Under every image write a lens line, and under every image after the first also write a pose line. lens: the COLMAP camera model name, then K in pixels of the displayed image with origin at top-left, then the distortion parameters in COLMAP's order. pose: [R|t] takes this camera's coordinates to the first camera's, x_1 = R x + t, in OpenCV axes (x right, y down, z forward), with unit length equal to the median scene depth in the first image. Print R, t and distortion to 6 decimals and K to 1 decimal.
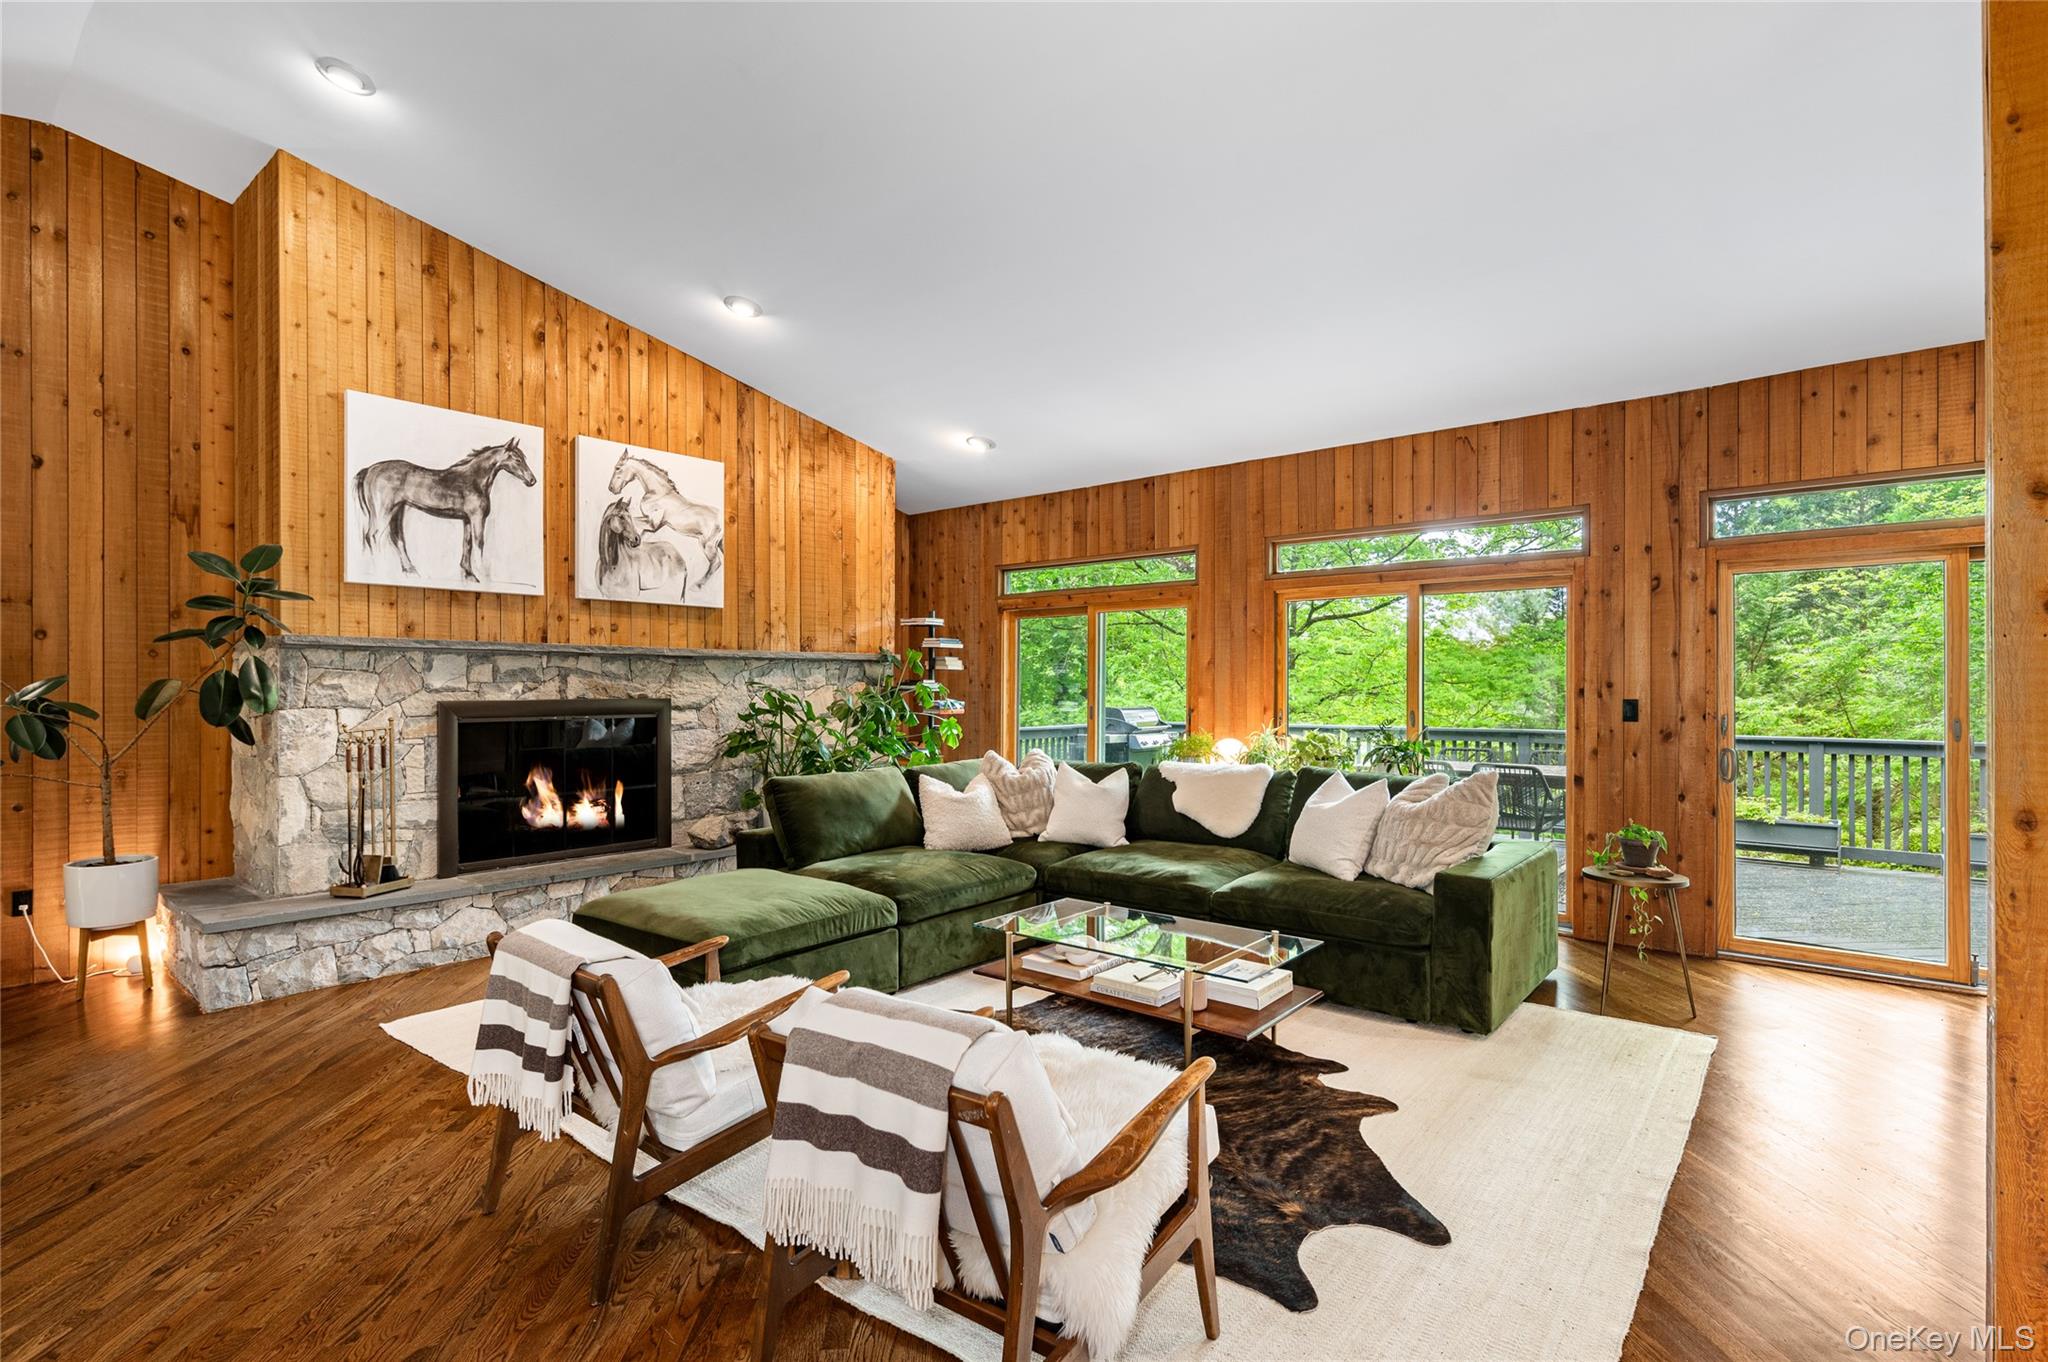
lens RADIAL K [[996.0, 0, 1034.3], [0, 996.0, 687.5], [0, 0, 1]] dist [0.004223, -0.004802]
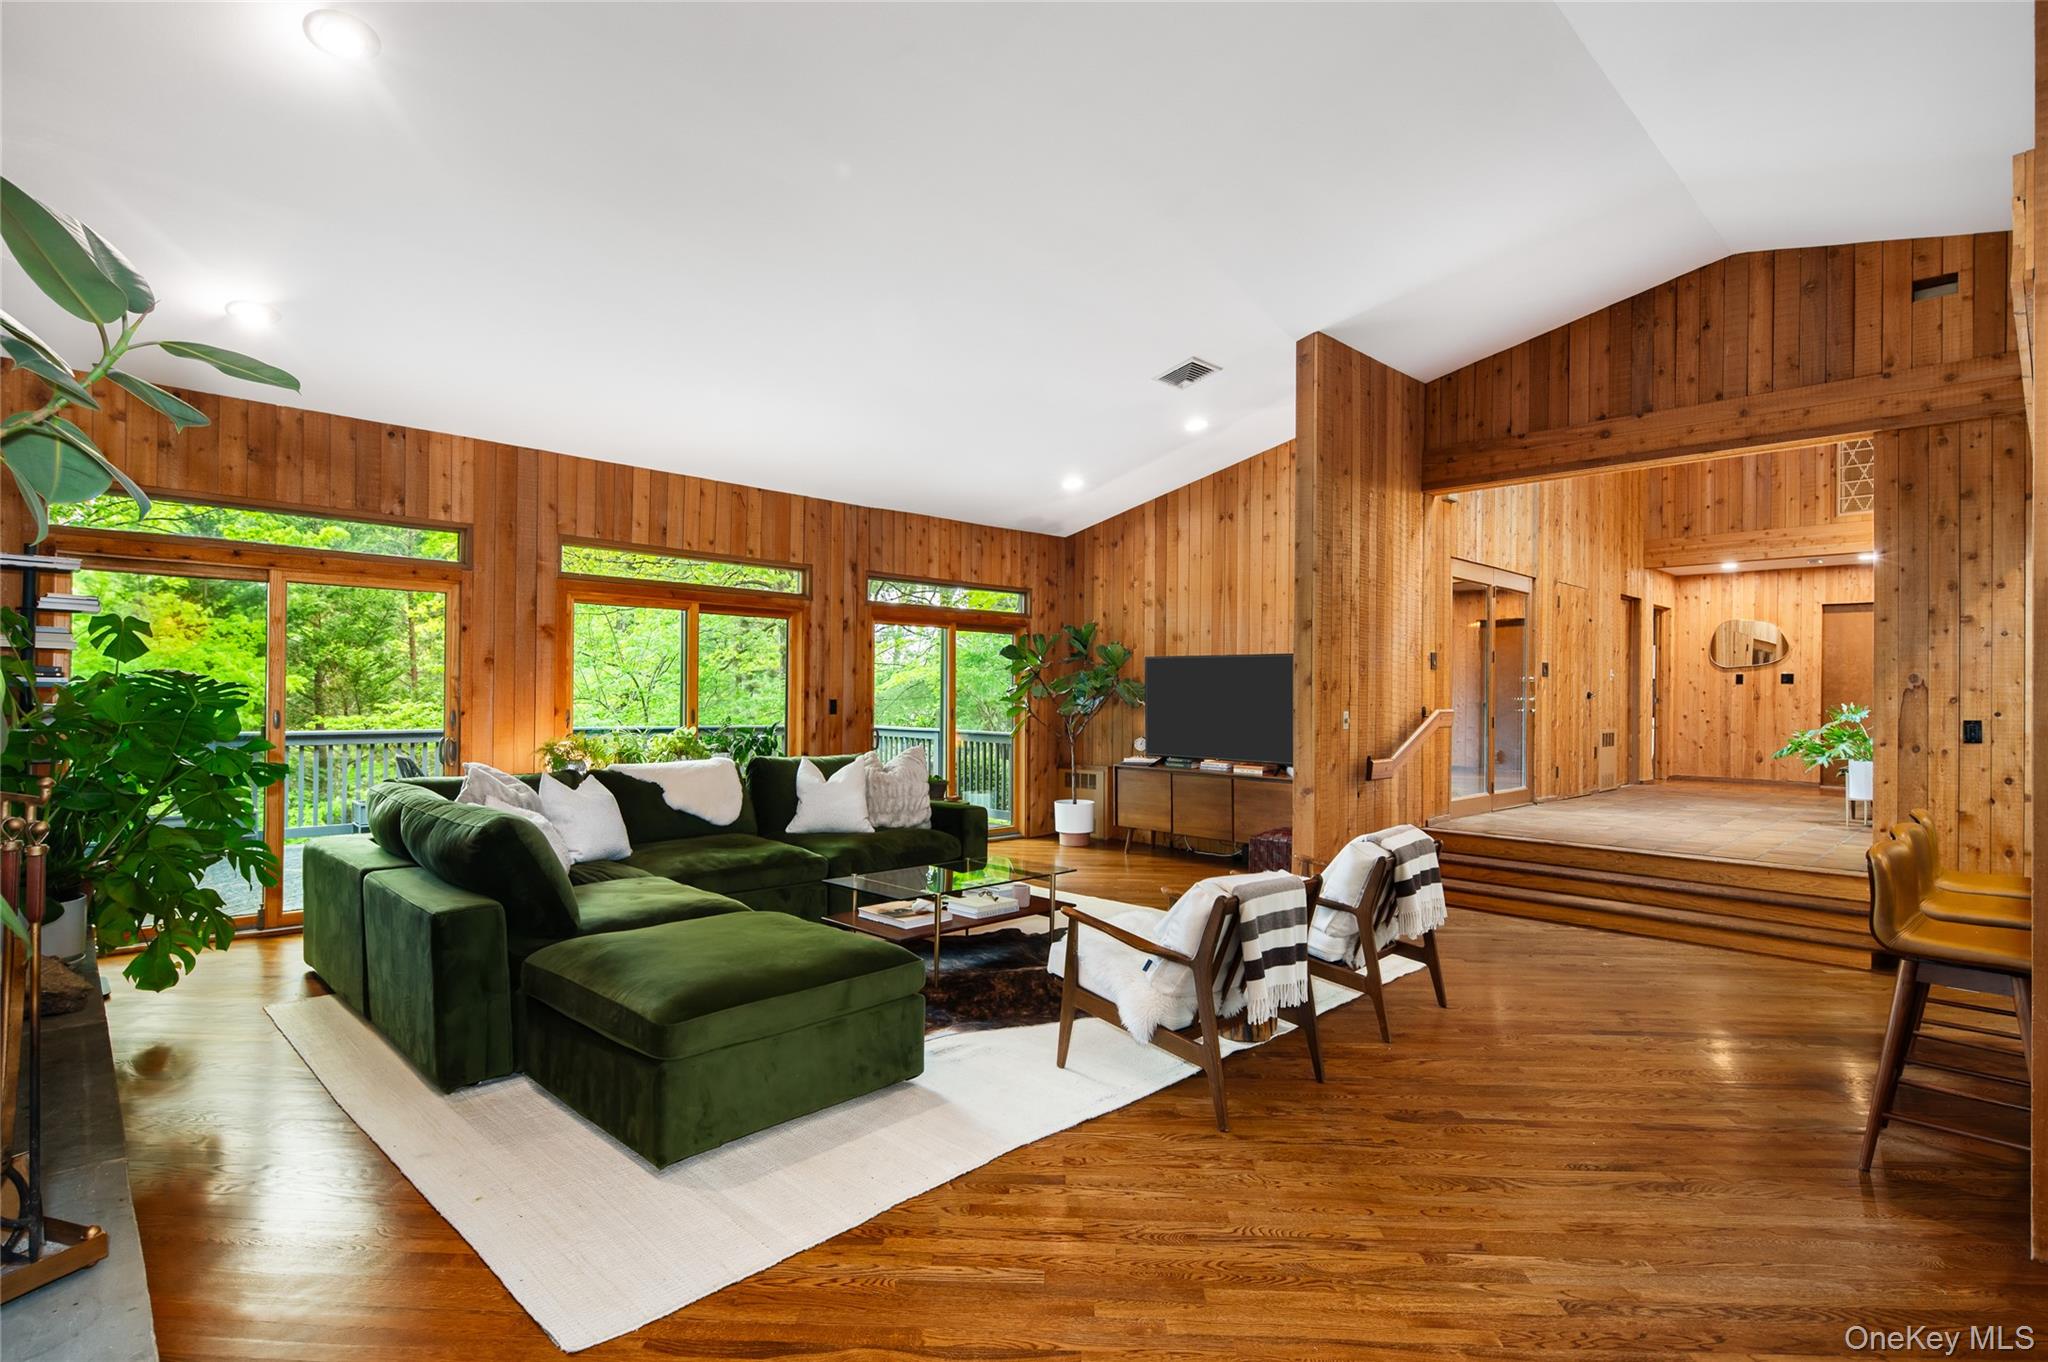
lens RADIAL K [[996.0, 0, 1034.8], [0, 996.0, 688.3], [0, 0, 1]] dist [0.004223, -0.004802]
pose [[0.092301, 0.009552, 0.995685, -0.815509], [-0.010793, 0.999905, -0.008592, 0.004389], [-0.995673, -0.009954, 0.092395, 0.518859]]
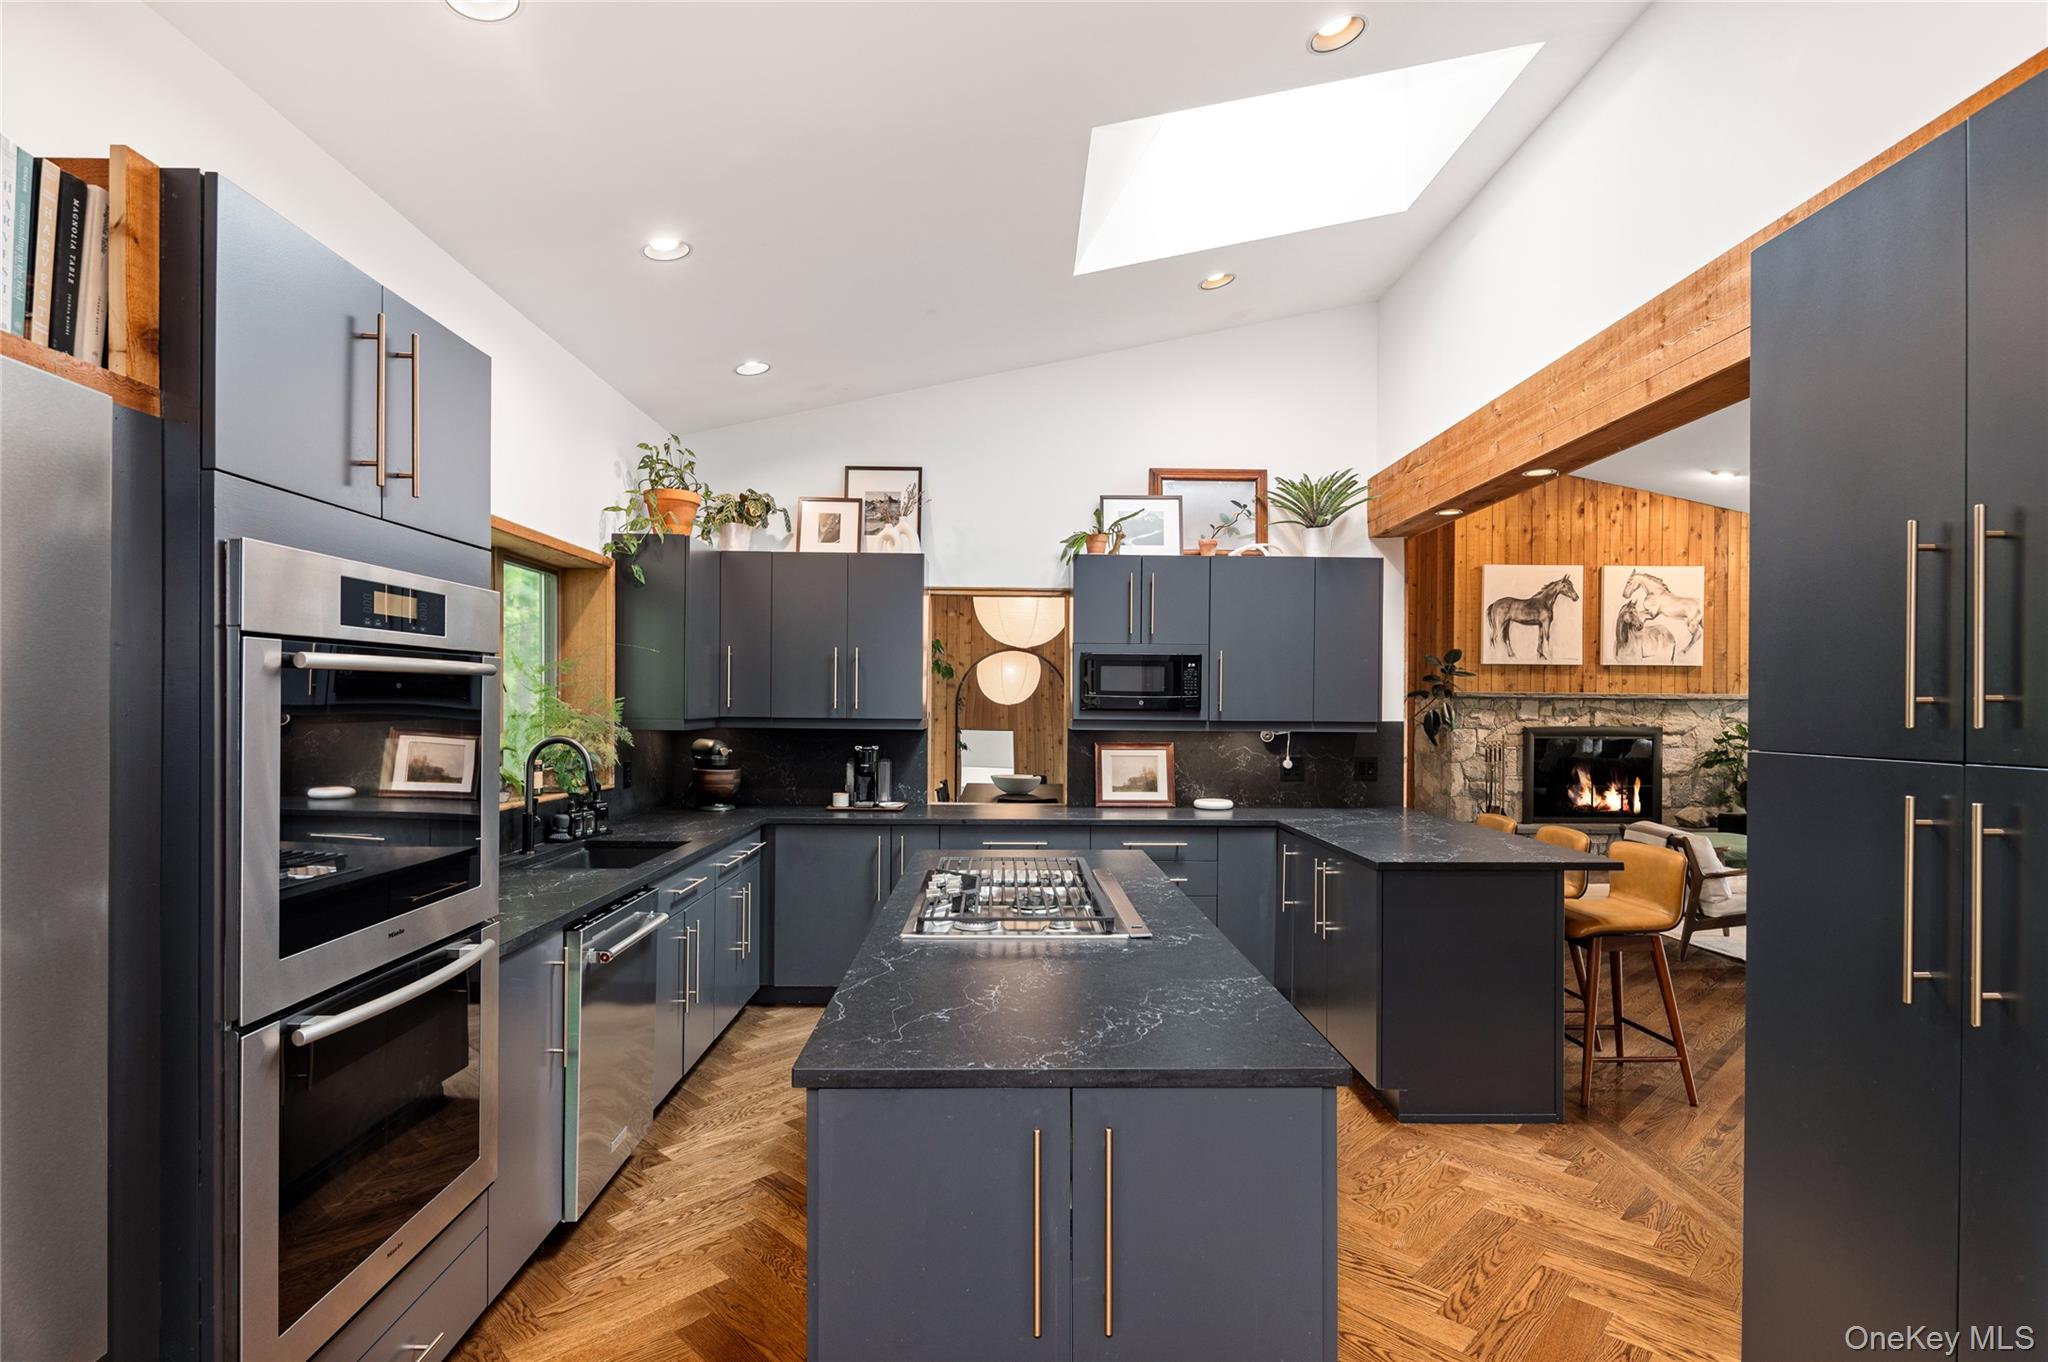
lens RADIAL K [[996.0, 0, 1012.6], [0, 996.0, 707.9], [0, 0, 1]] dist [0.004223, -0.004802]
pose [[0.648287, 0.011619, -0.761308, 0.163699], [-0.008149, 0.999932, 0.008321, -0.024830], [0.761353, 0.000809, 0.648337, -0.805346]]
